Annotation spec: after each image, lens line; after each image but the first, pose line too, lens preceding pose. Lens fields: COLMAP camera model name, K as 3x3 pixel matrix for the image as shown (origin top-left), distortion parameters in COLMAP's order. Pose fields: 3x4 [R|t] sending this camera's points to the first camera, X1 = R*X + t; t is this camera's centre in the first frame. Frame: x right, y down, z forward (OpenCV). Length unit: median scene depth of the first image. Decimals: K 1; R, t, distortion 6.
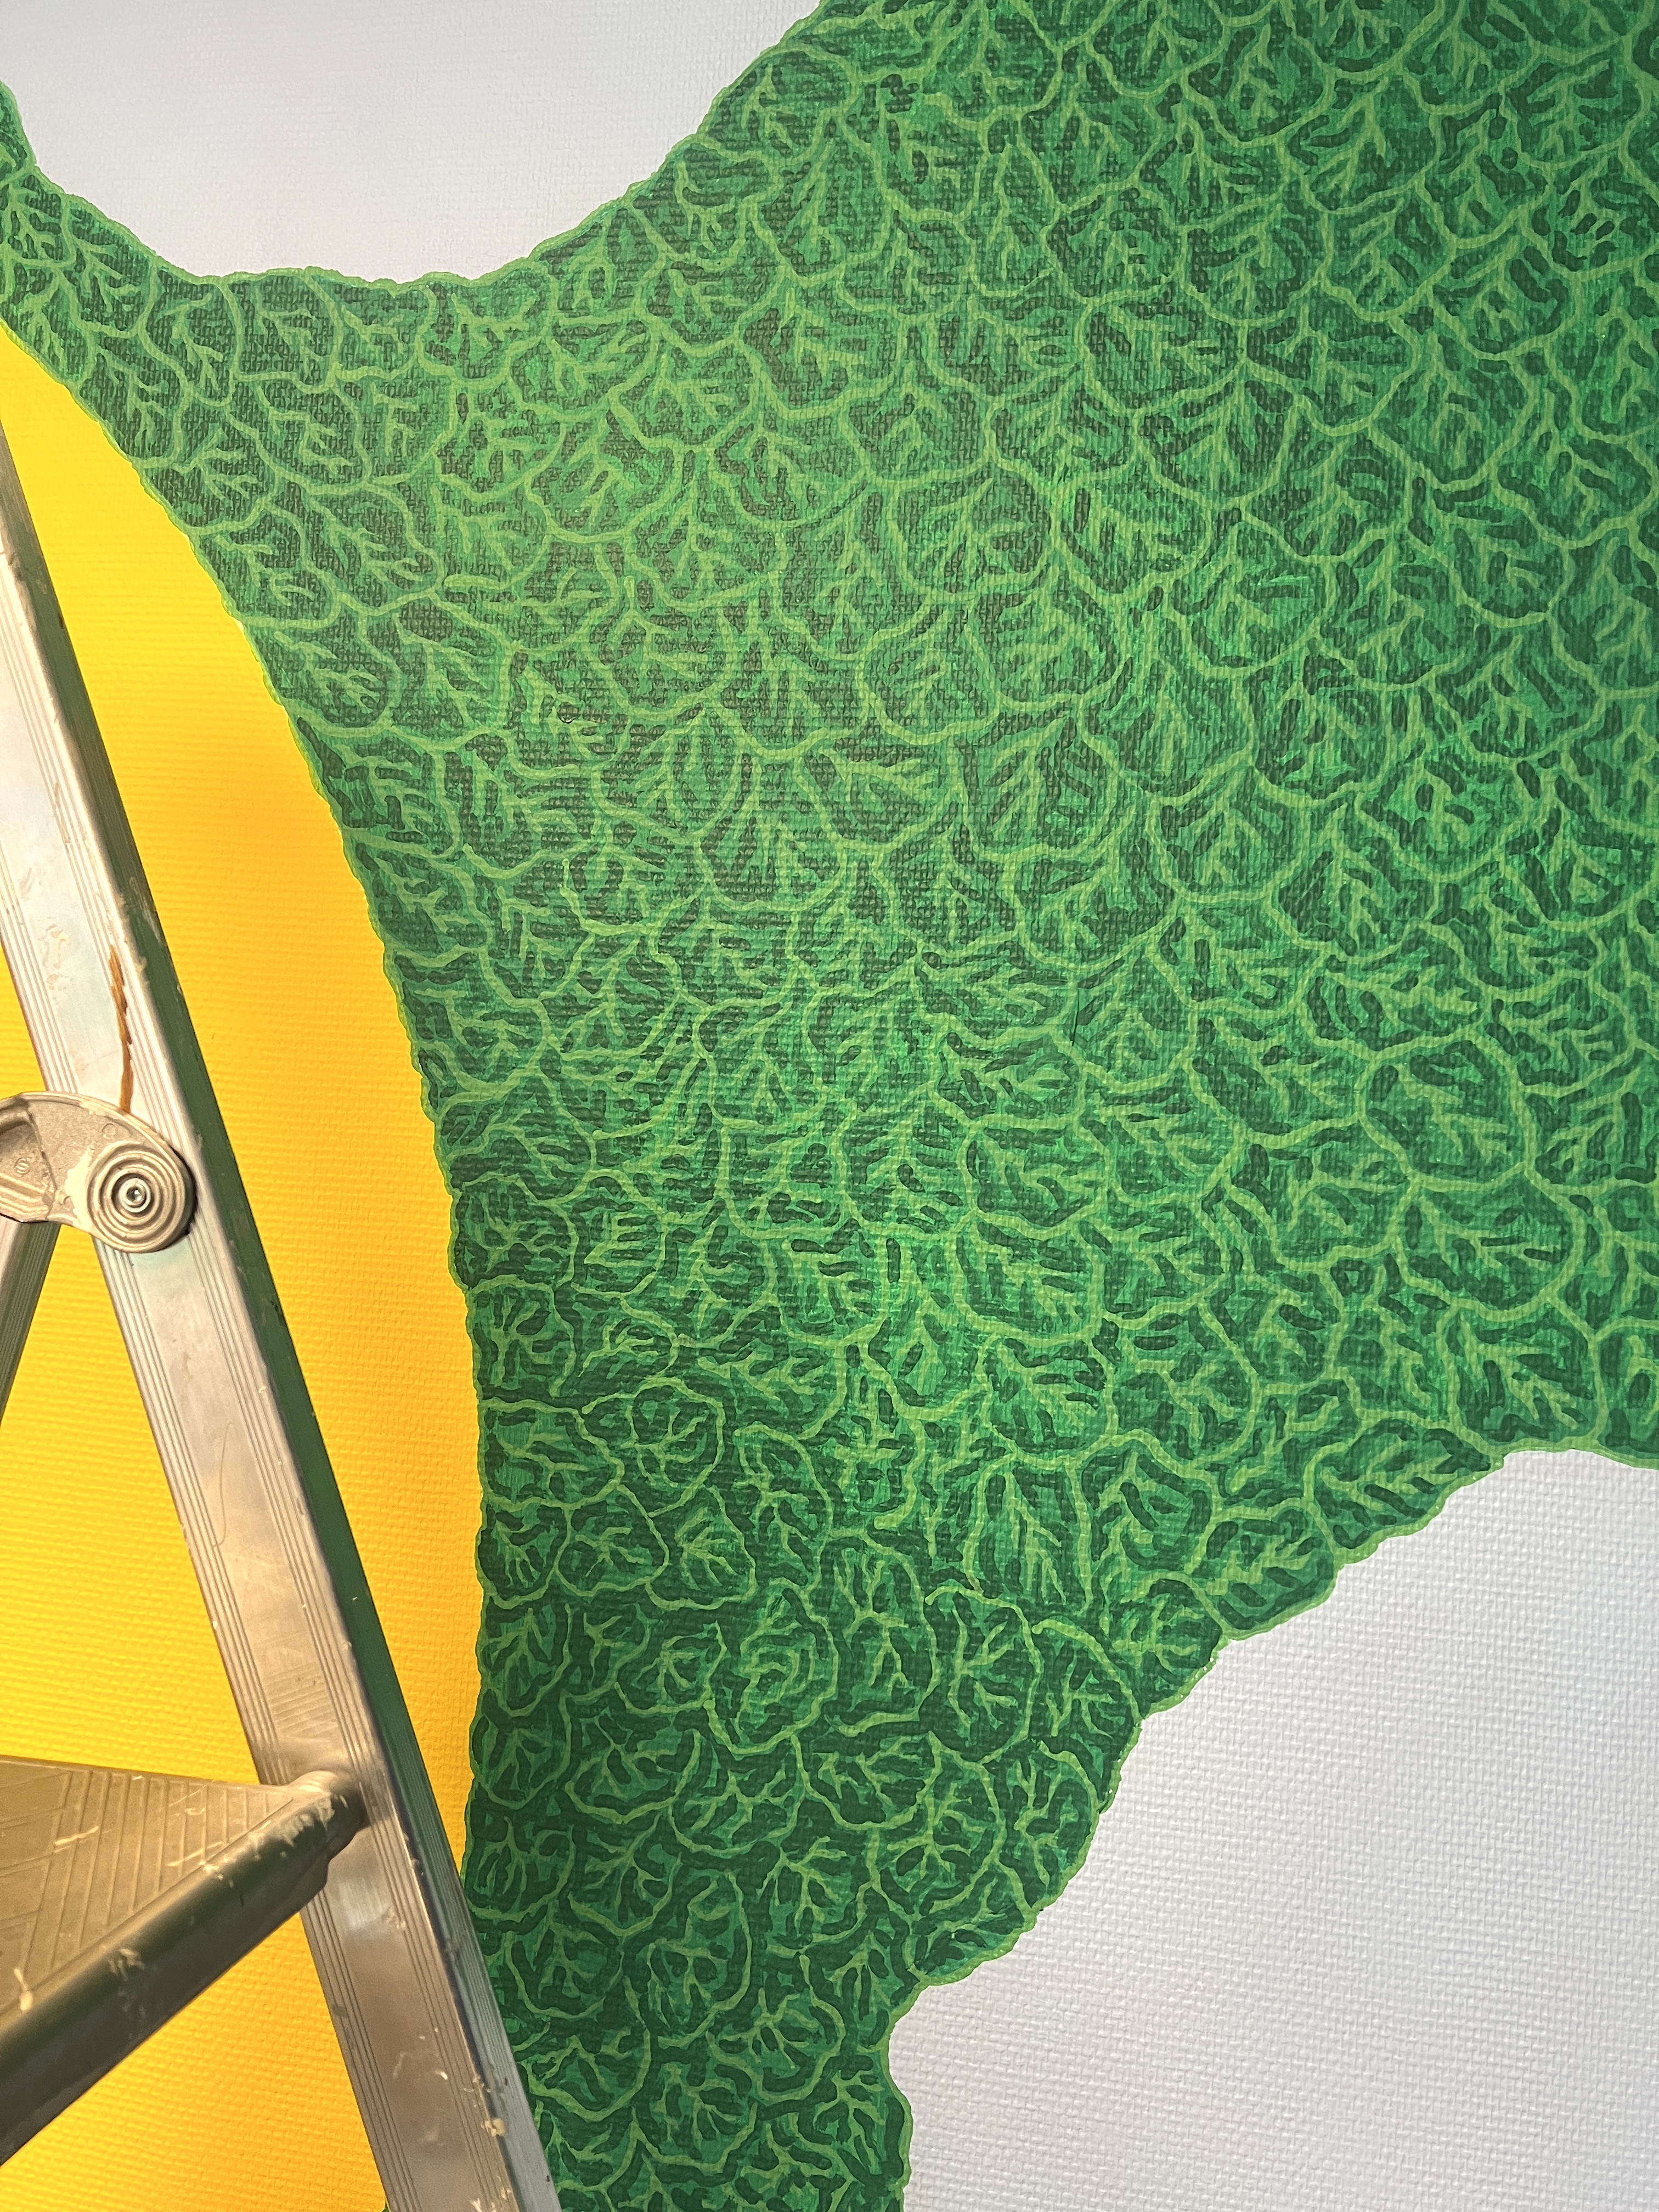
lens RADIAL K [[1641.5, 0, 813.2], [0, 1641.5, 1114.3], [0, 0, 1]] dist [0.046204, -0.049108]
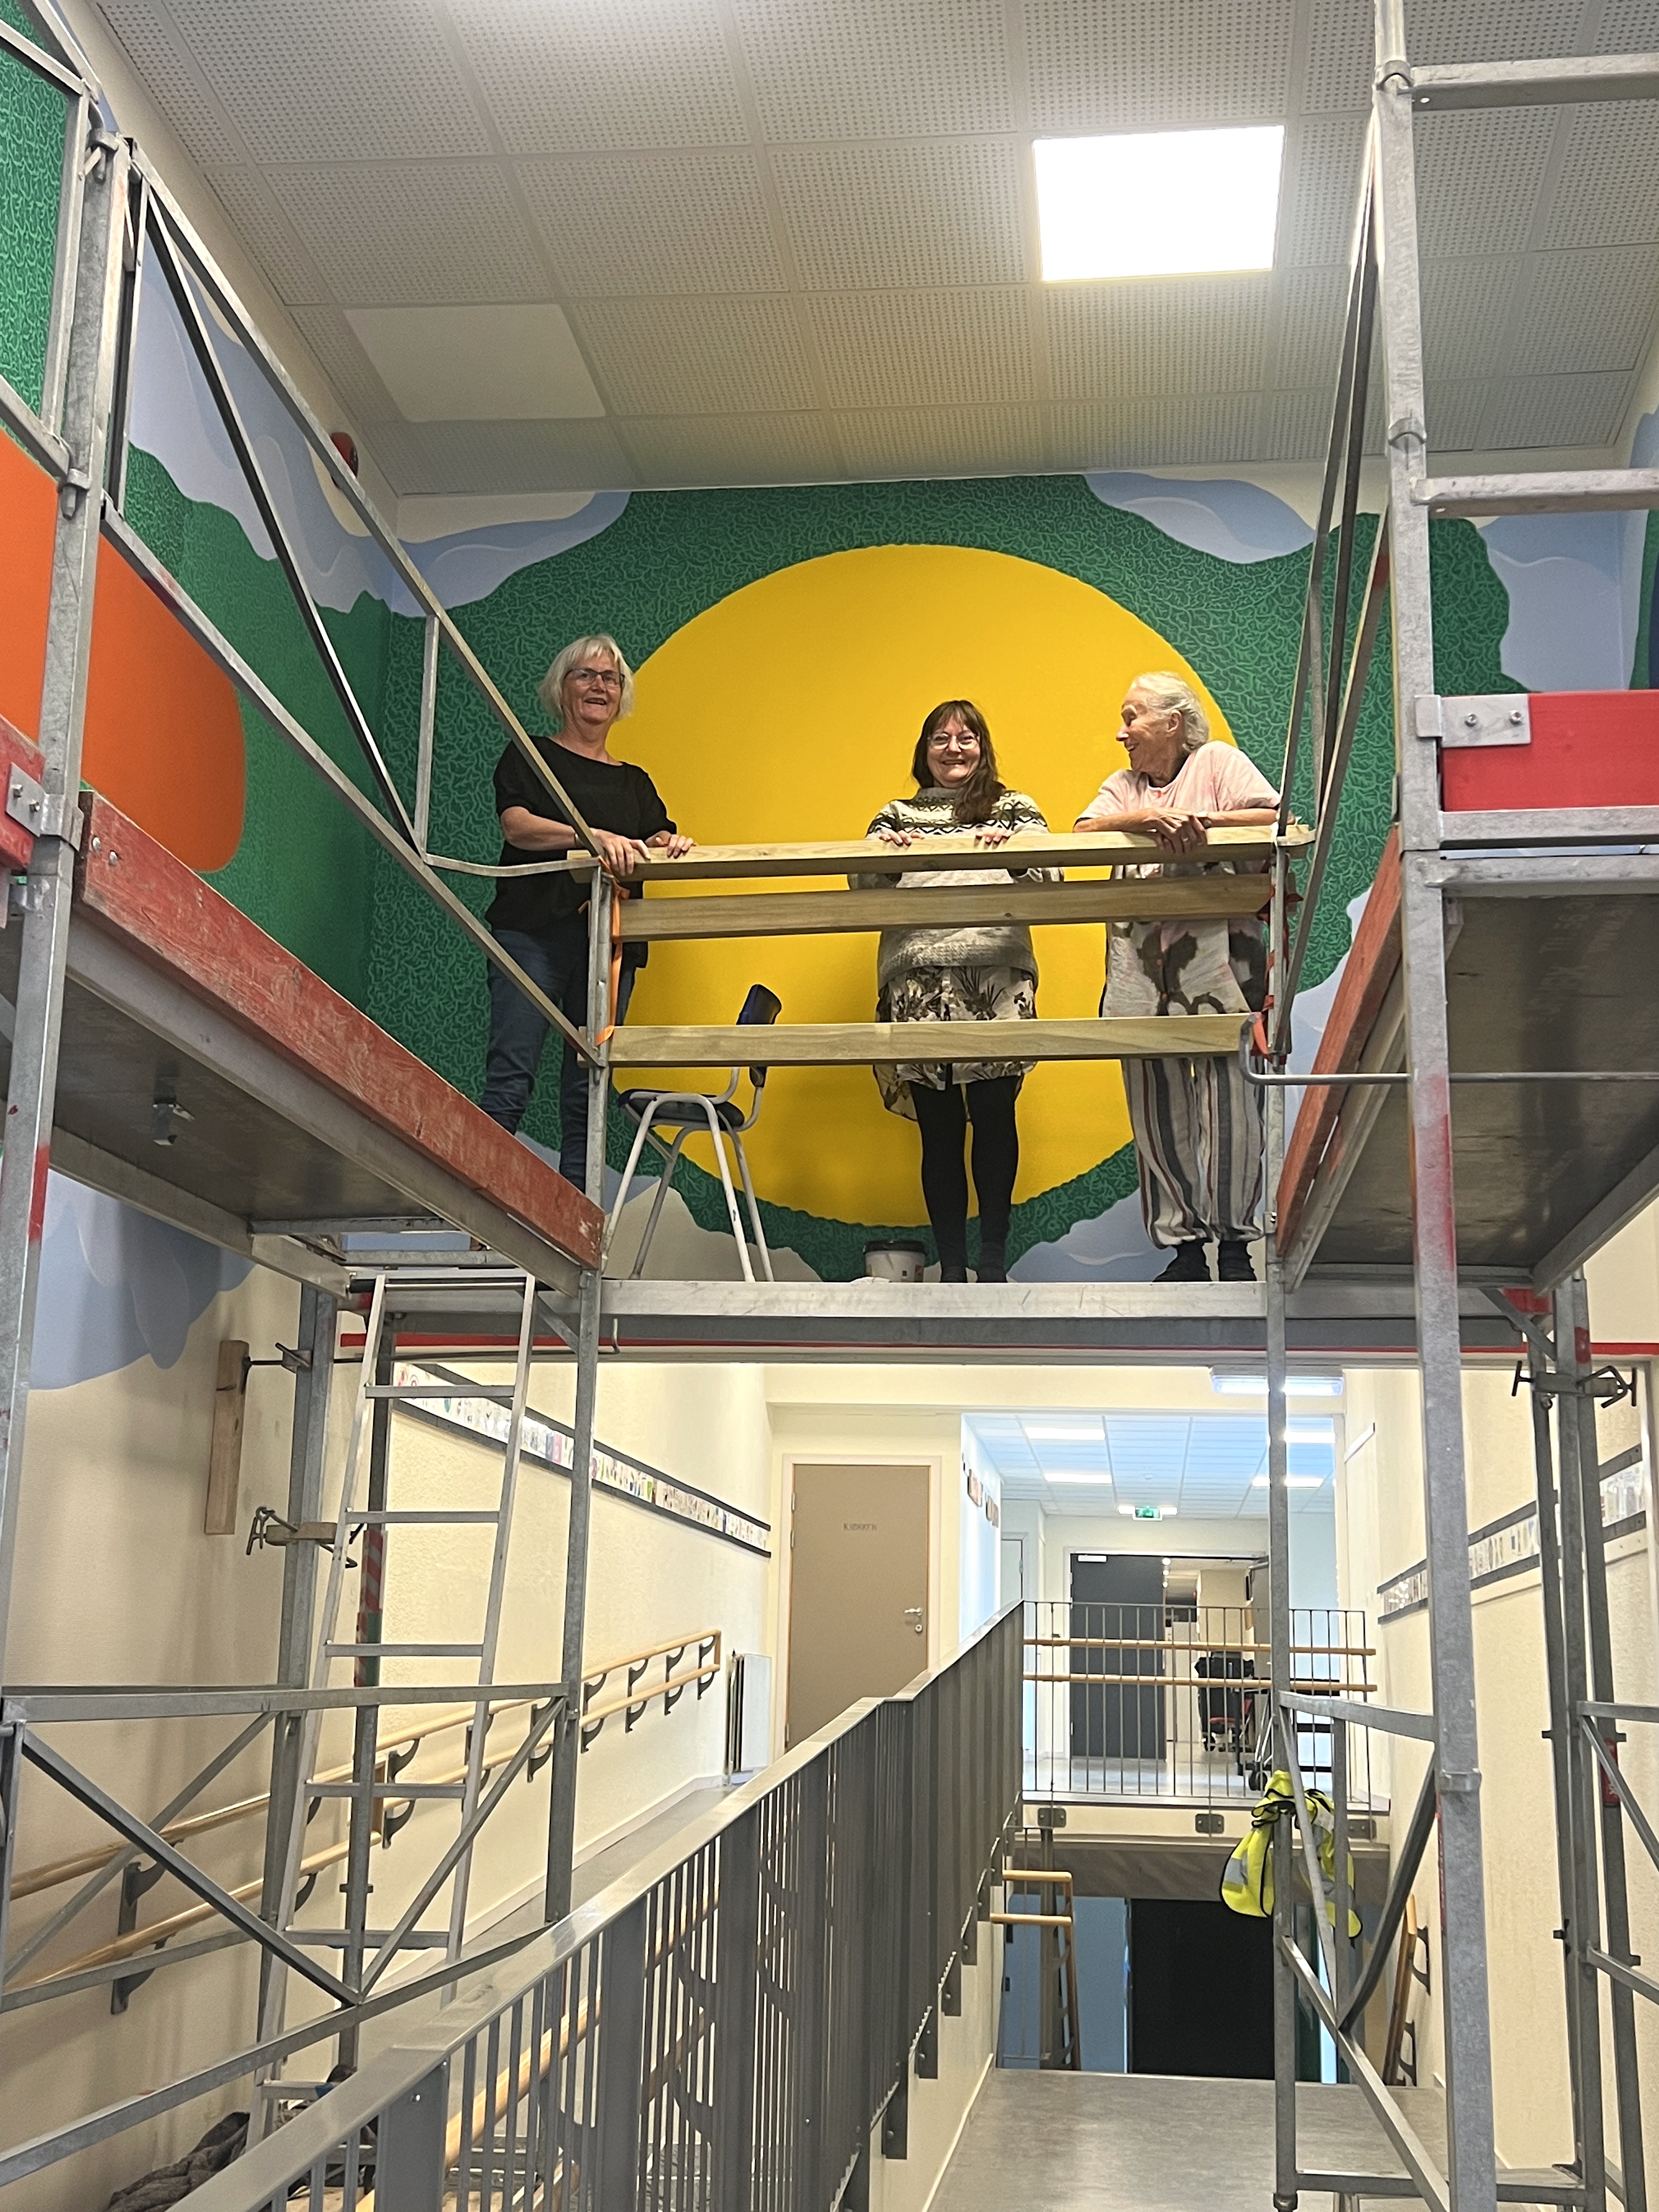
lens RADIAL K [[2457.0, 0, 825.2], [0, 2457.0, 1125.9], [0, 0, 1]] dist [0.075751, 0.000000]
pose [[0.998214, -0.025913, 0.053829, -2.119105], [0.035176, 0.983220, -0.178999, 2.633533], [-0.048288, 0.180573, 0.982376, -6.770136]]
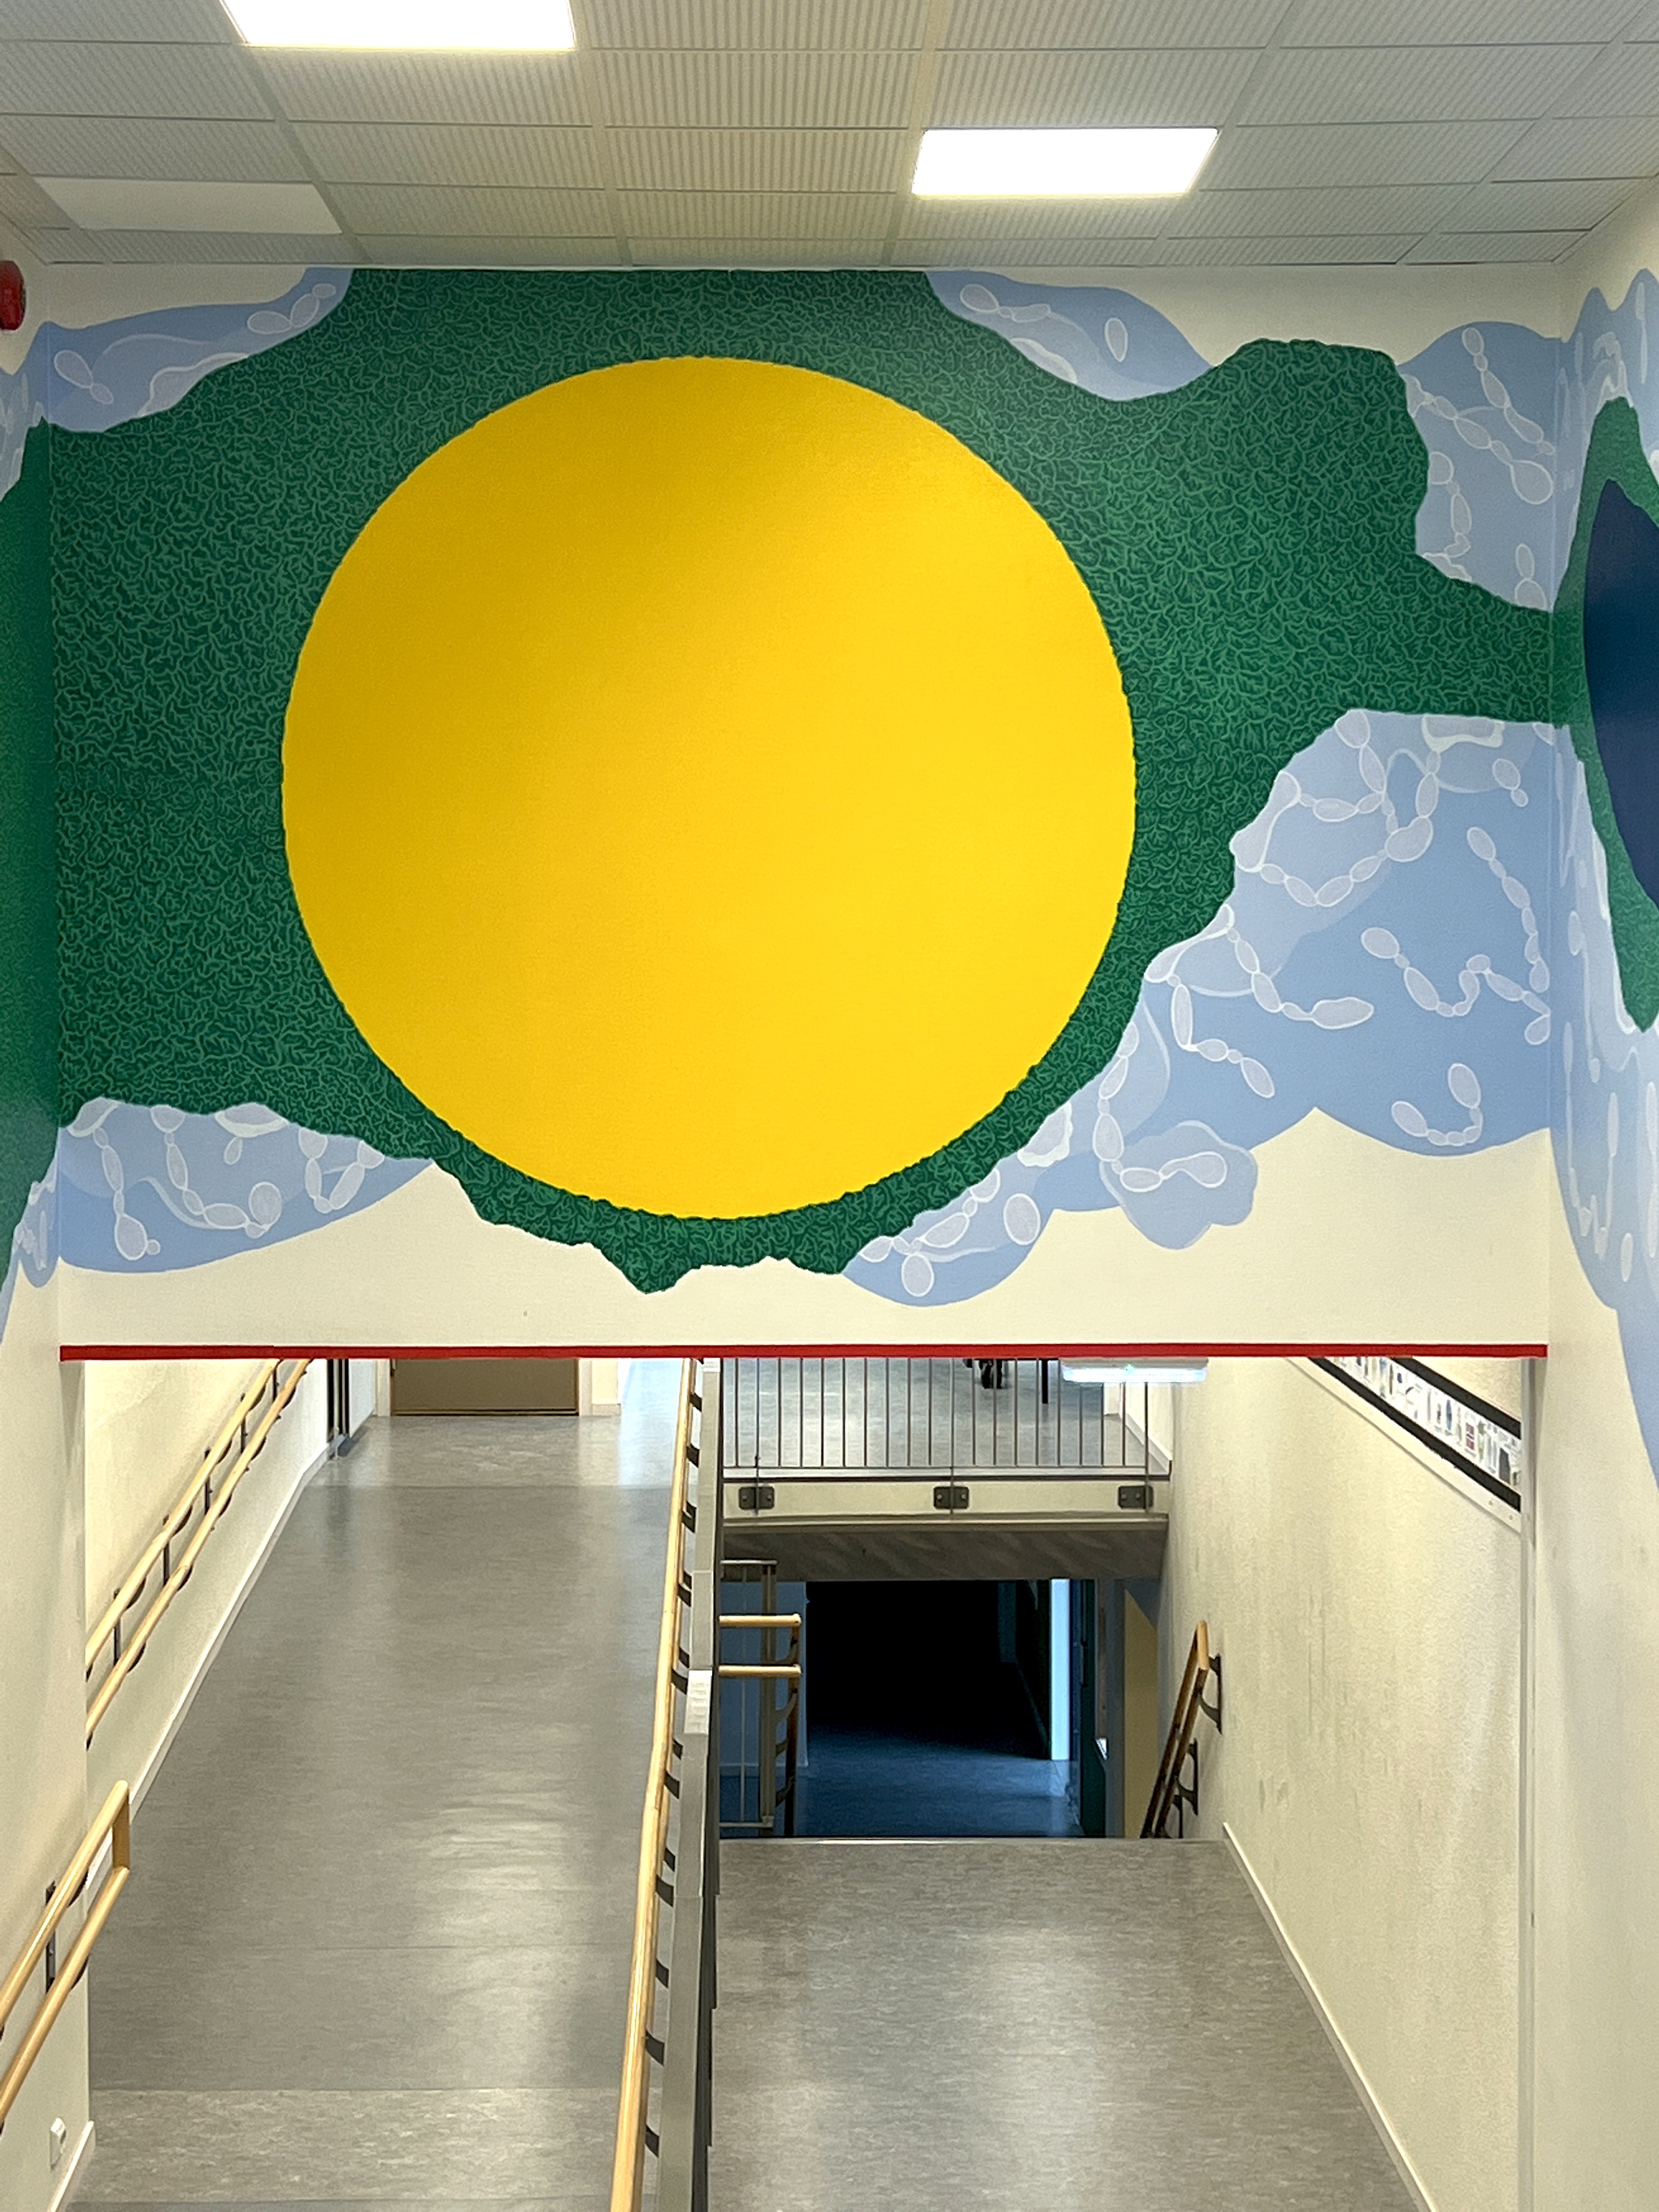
lens RADIAL K [[3783.5, 0, 787.5], [0, 3783.5, 1143.9], [0, 0, 1]] dist [0.157787, 0.000000]
pose [[0.981087, -0.073406, 0.179111, -3.175348], [0.054807, 0.992783, 0.106665, 0.173116], [-0.185649, -0.094831, 0.978029, -9.398291]]
